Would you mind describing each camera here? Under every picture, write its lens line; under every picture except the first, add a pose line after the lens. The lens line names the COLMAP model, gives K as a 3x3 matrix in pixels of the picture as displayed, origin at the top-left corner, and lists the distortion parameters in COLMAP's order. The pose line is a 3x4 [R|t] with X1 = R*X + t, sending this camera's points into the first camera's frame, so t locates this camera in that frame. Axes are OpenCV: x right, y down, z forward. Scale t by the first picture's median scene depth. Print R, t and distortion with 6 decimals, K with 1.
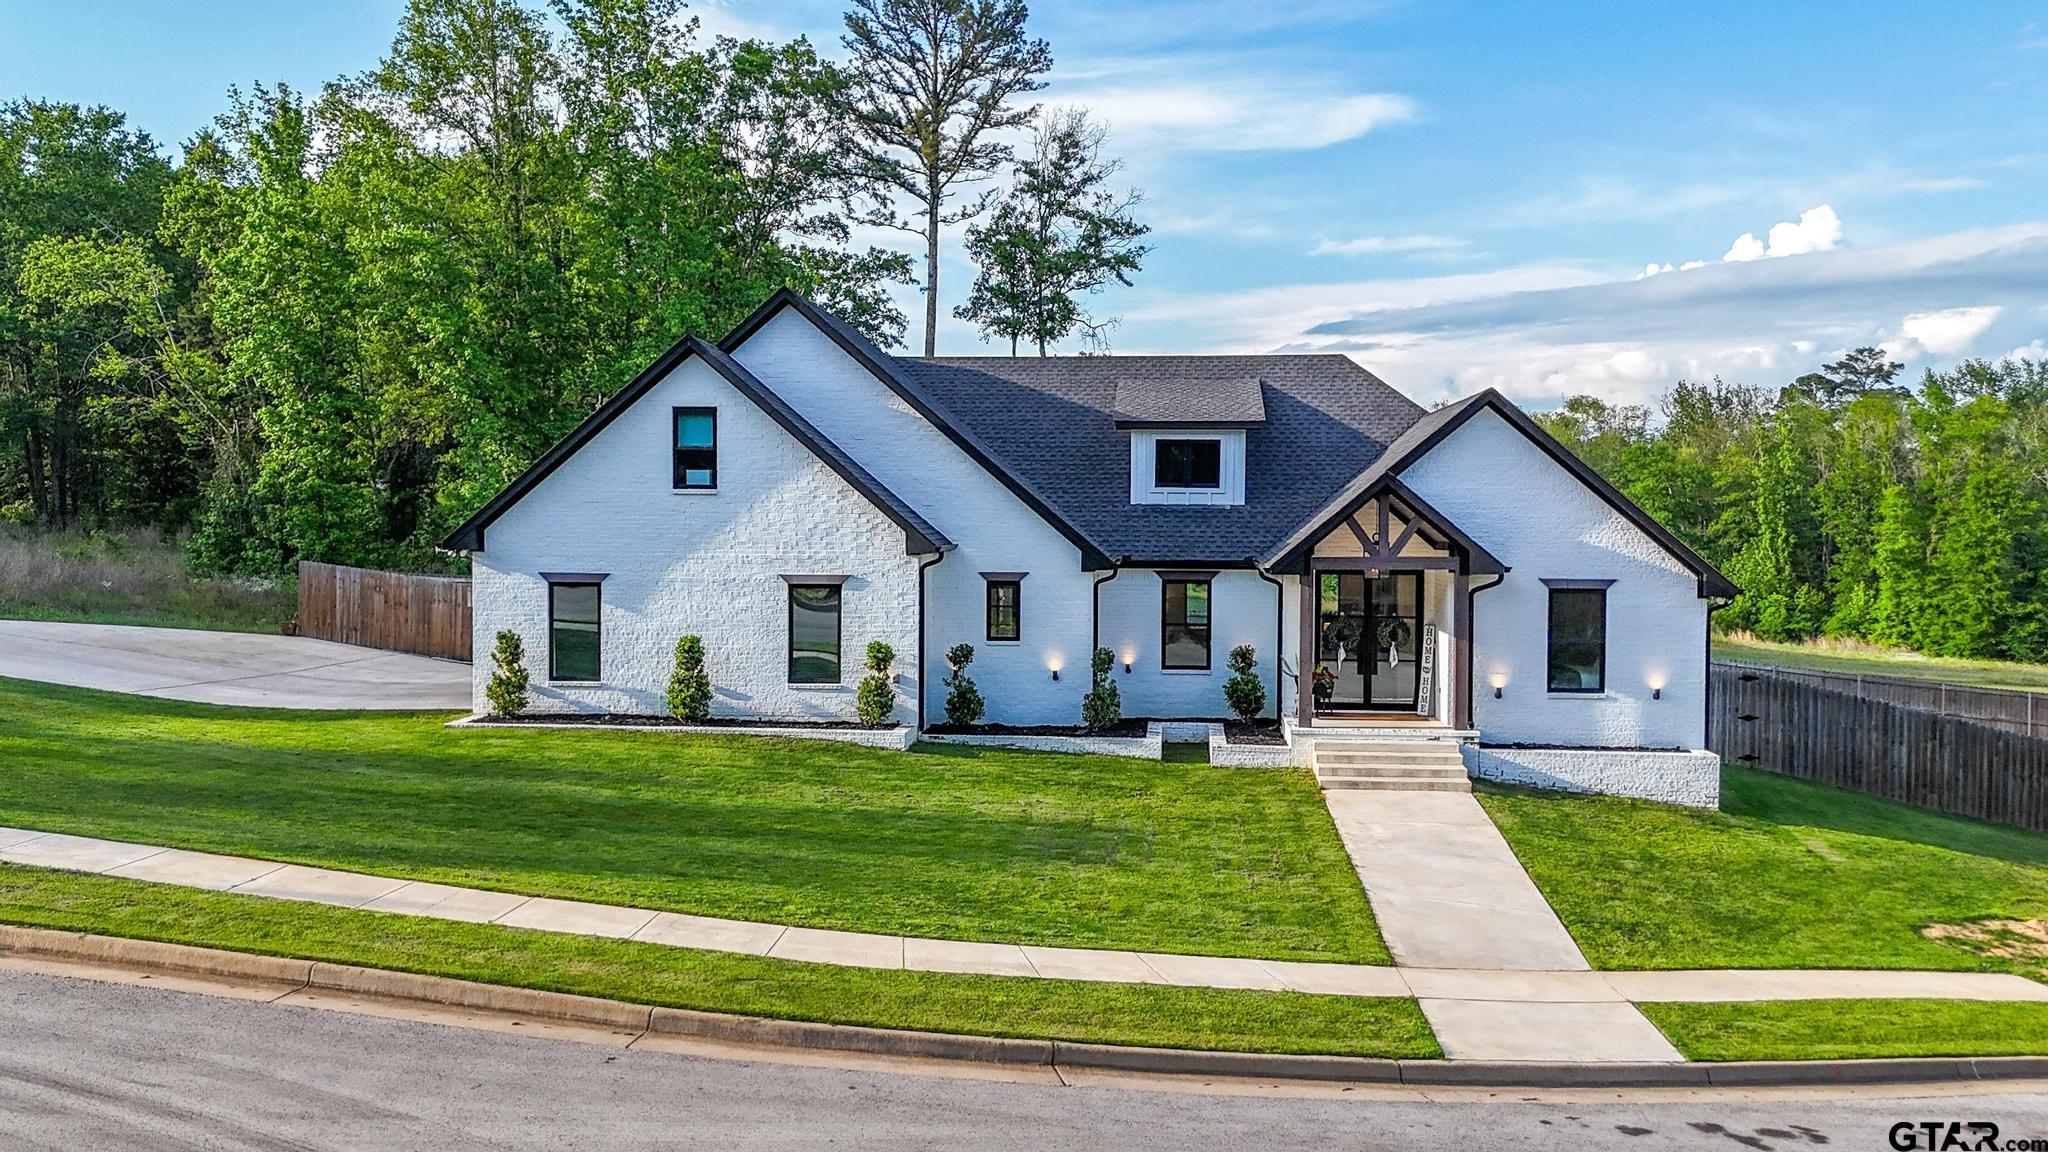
lens RADIAL K [[1789.0, 0, 1060.0], [0, 1789.0, 578.2], [0, 0, 1]] dist [0.042785, -0.001896]
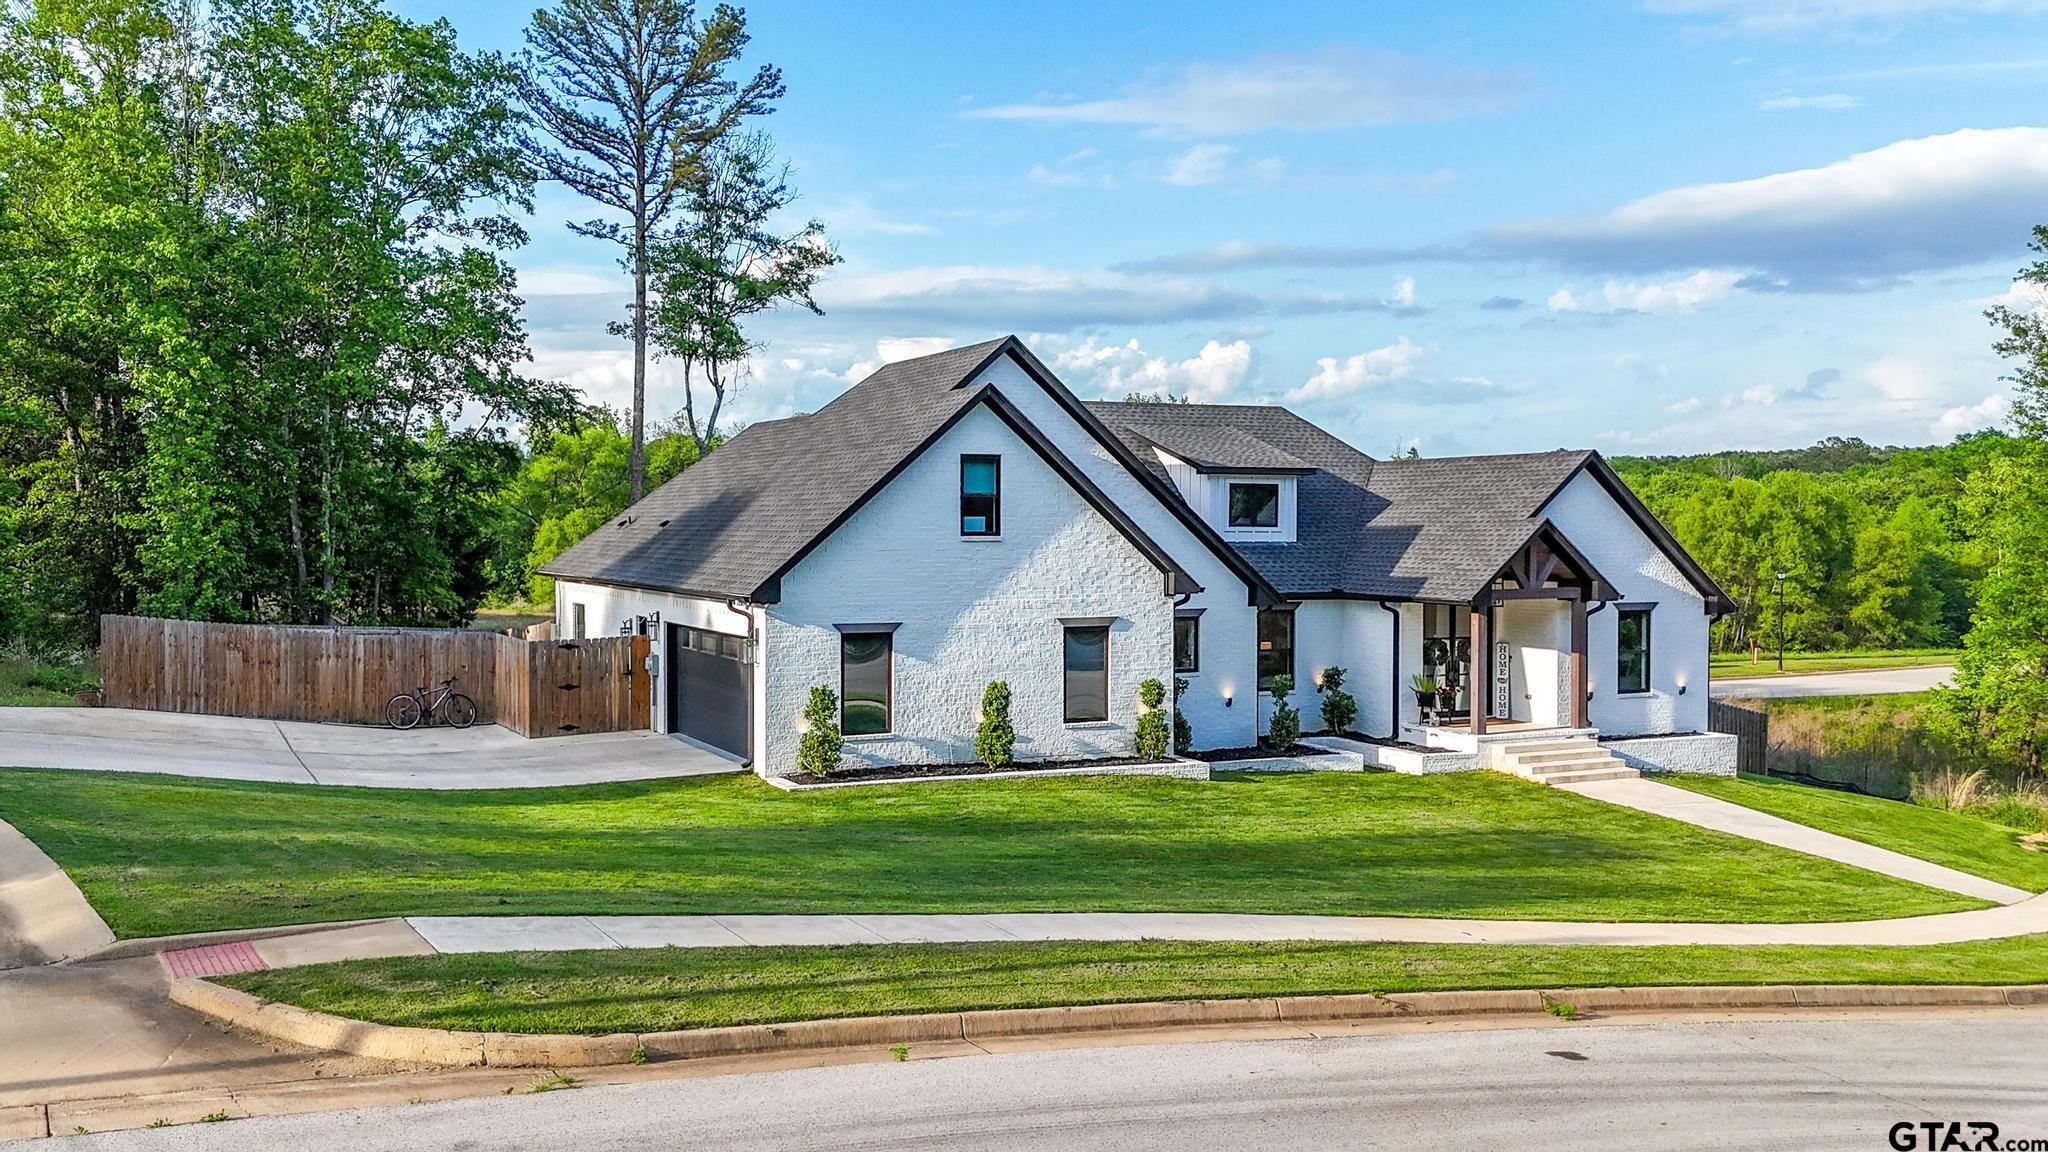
lens RADIAL K [[1789.0, 0, 1060.0], [0, 1789.0, 578.2], [0, 0, 1]] dist [0.042785, -0.001896]
pose [[0.868430, -0.020663, 0.495380, -0.632341], [0.021548, 0.999760, 0.003927, -0.027708], [-0.495343, 0.007265, 0.868667, 0.101877]]
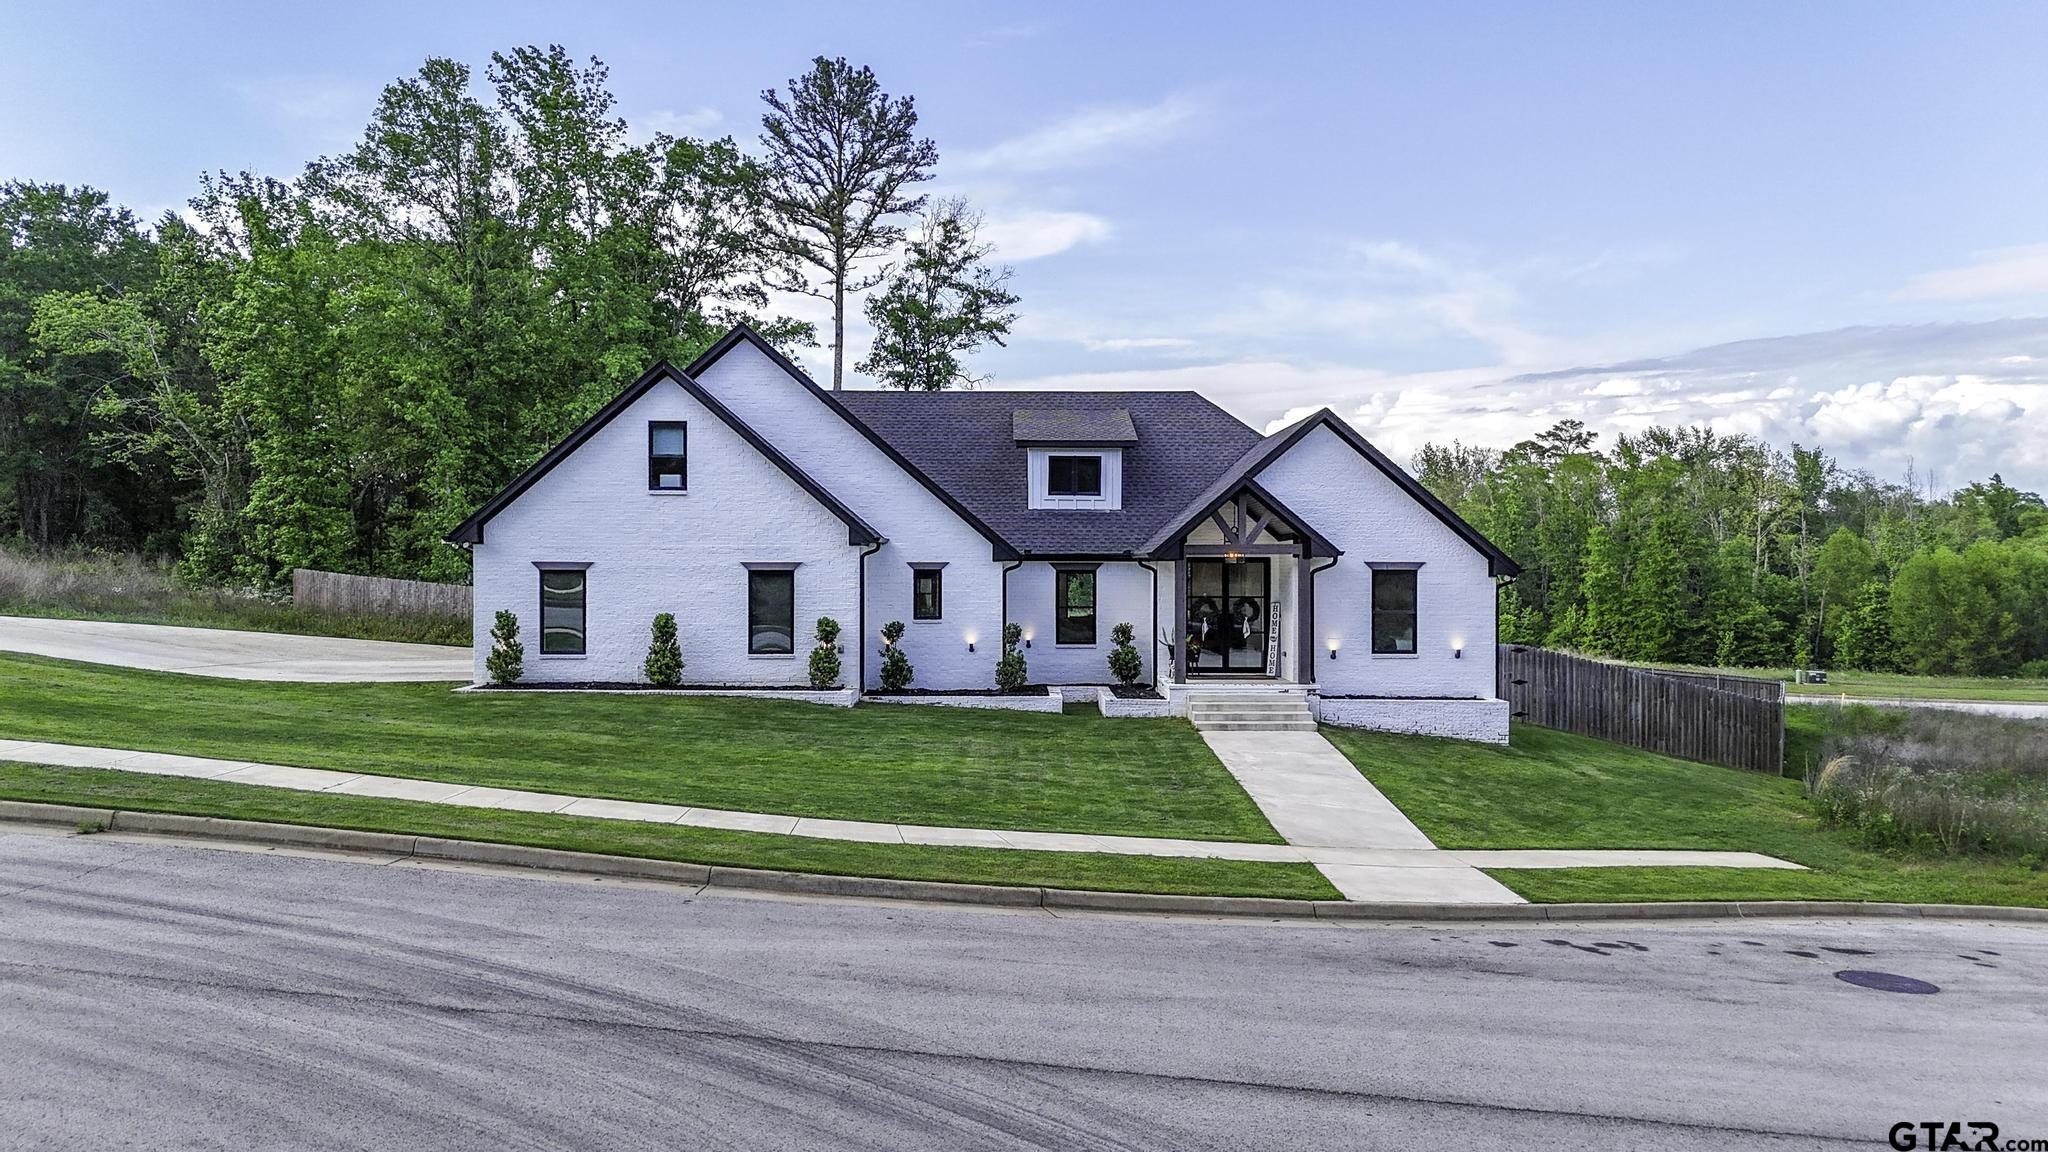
lens RADIAL K [[1502.3, 0, 1054.1], [0, 1502.3, 579.0], [0, 0, 1]] dist [0.047826, -0.012743]
pose [[0.995600, -0.005514, 0.093539, -0.041201], [0.007761, 0.999689, -0.023684, 0.032675], [-0.093379, 0.024306, 0.995334, -0.013724]]
